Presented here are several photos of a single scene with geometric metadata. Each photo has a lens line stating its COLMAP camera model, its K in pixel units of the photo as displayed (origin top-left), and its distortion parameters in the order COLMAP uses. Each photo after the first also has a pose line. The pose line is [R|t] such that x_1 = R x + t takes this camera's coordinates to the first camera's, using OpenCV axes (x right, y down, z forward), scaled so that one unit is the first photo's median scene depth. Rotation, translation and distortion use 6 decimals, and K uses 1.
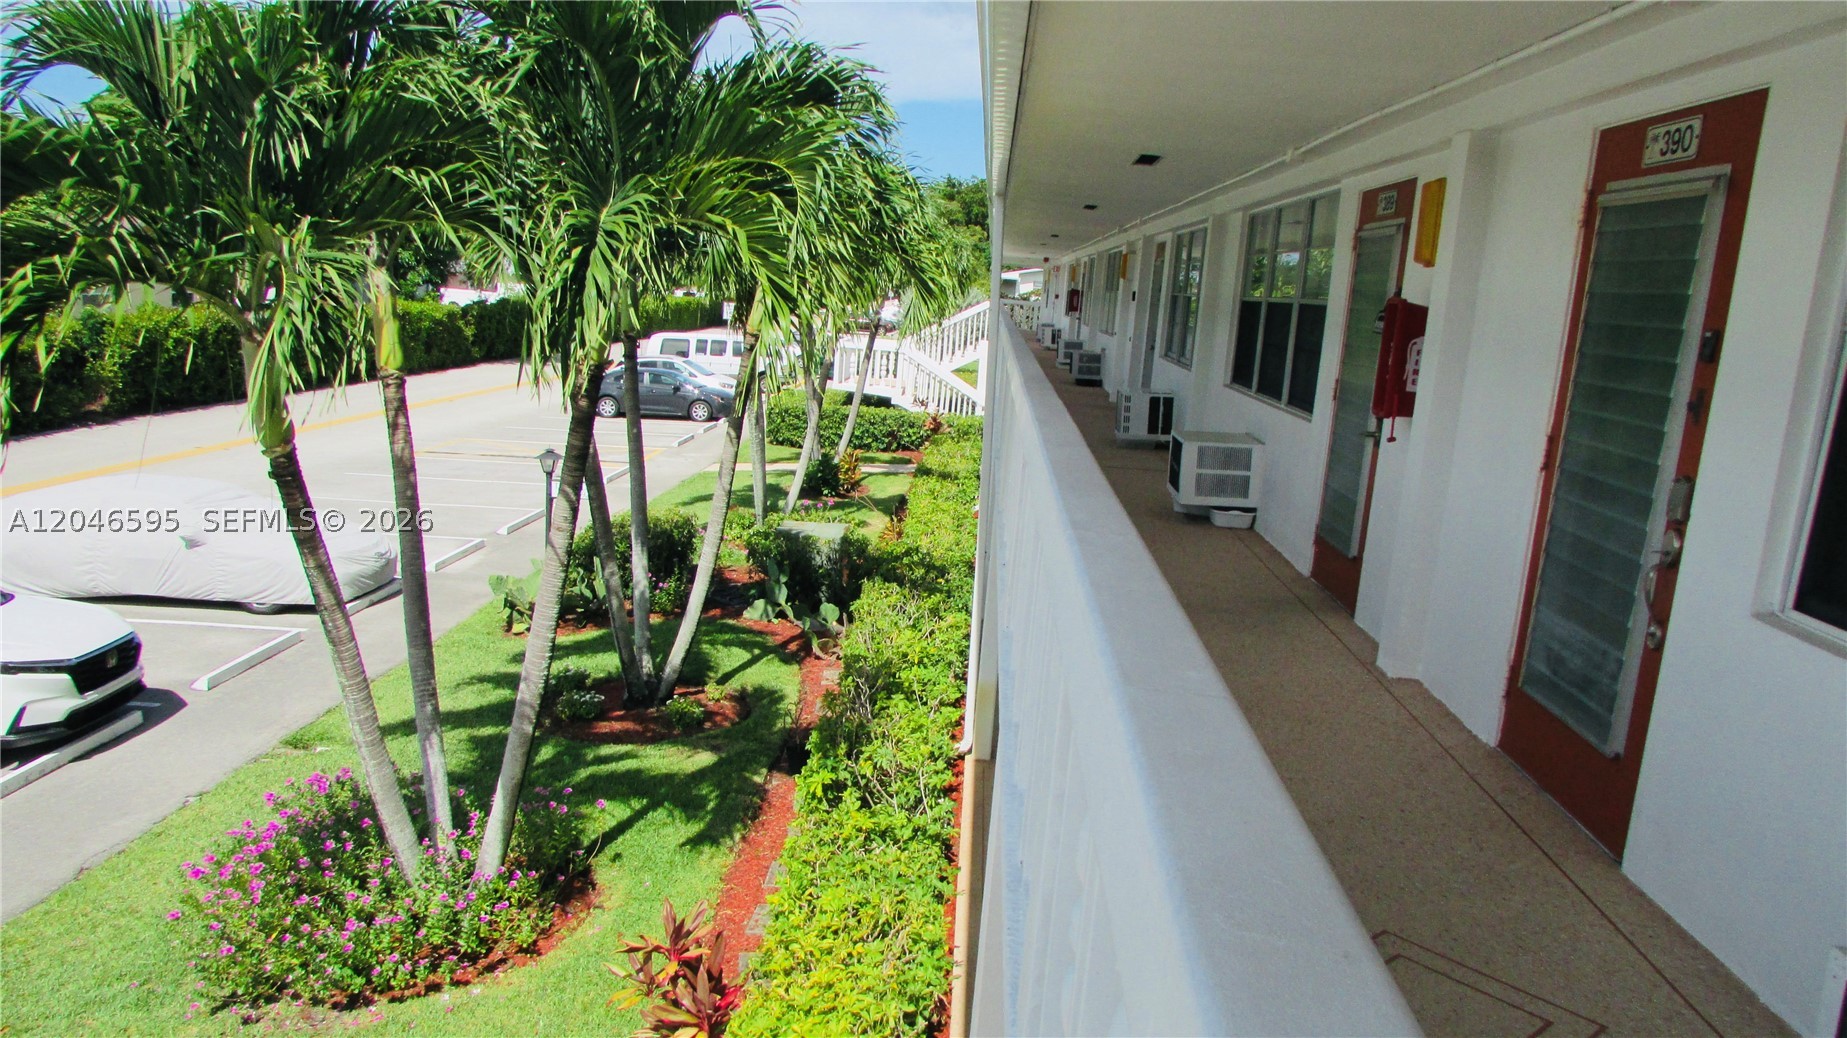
lens RADIAL K [[1327.8, 0, 924.8], [0, 1327.8, 514.1], [0, 0, 1]] dist [-0.020132, -0.005922]
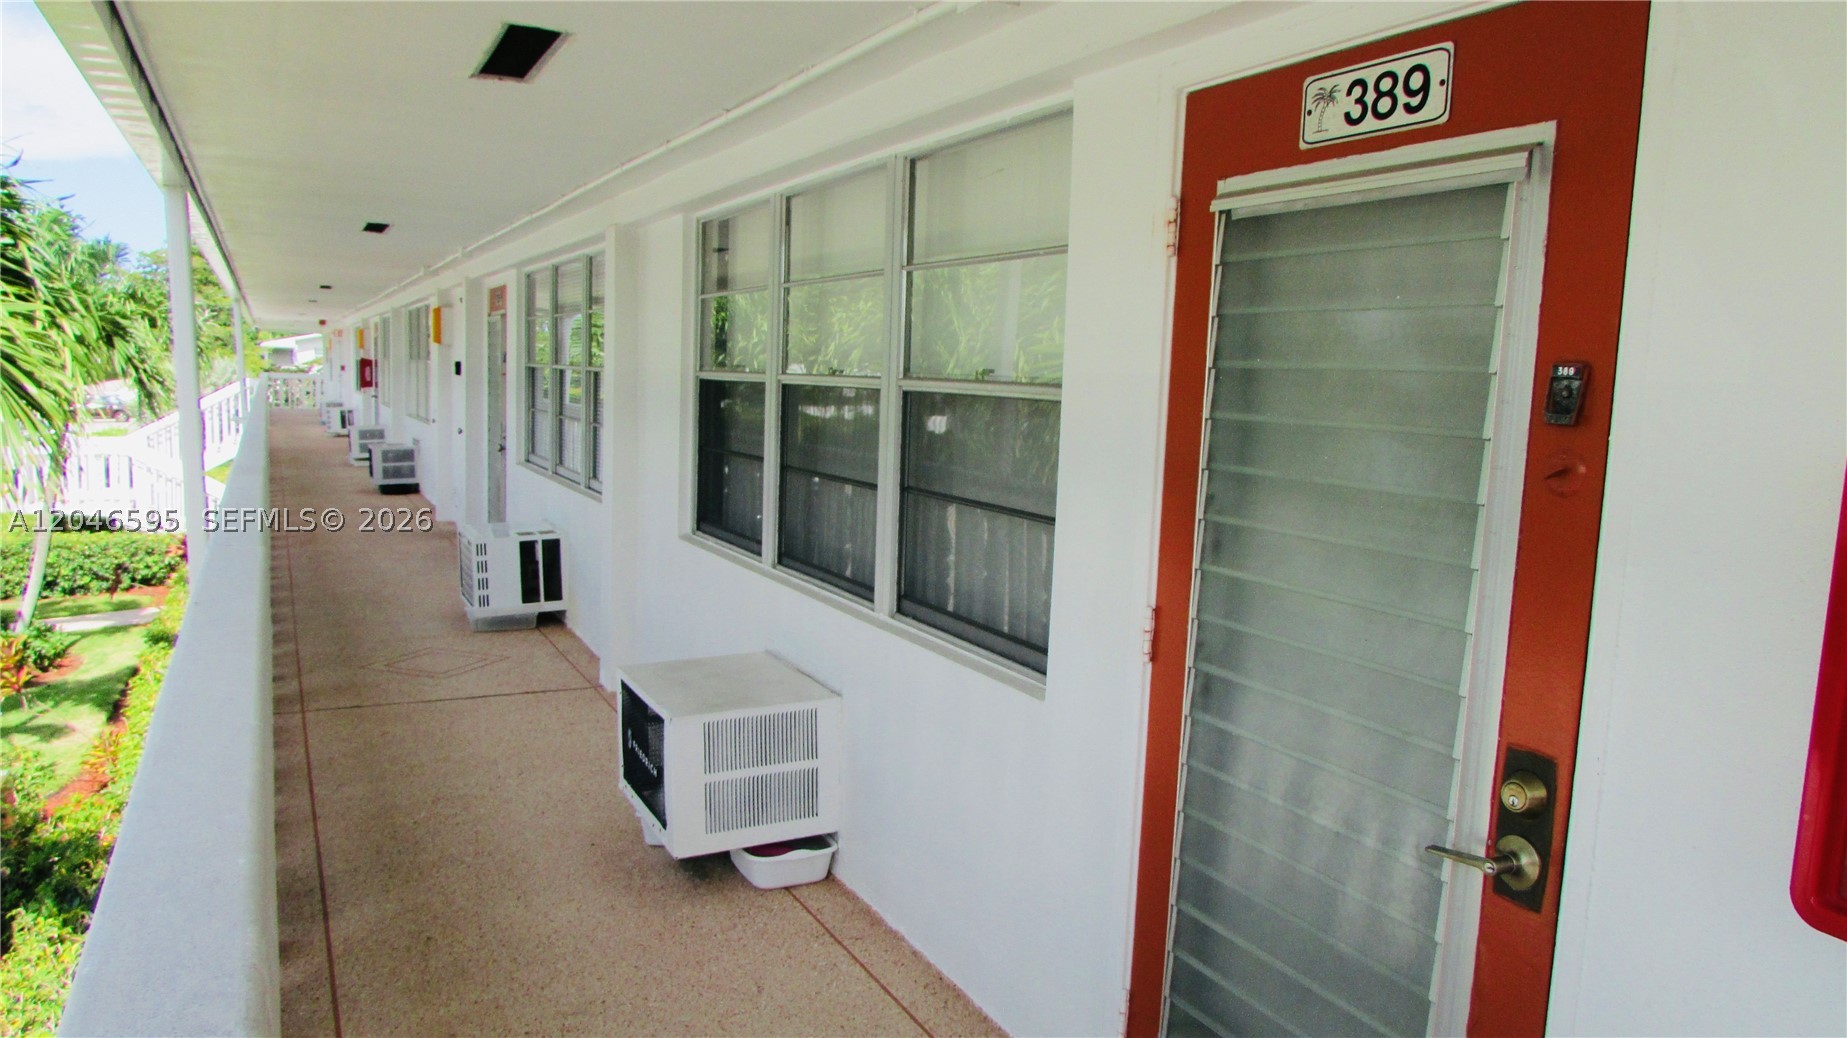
lens RADIAL K [[1327.8, 0, 923.3], [0, 1327.8, 531.9], [0, 0, 1]] dist [-0.020132, -0.005922]
pose [[0.873922, -0.100617, 0.475538, 0.038388], [0.114417, 0.993433, -0.000074, -0.059540], [-0.472407, 0.054475, 0.879695, 0.325162]]
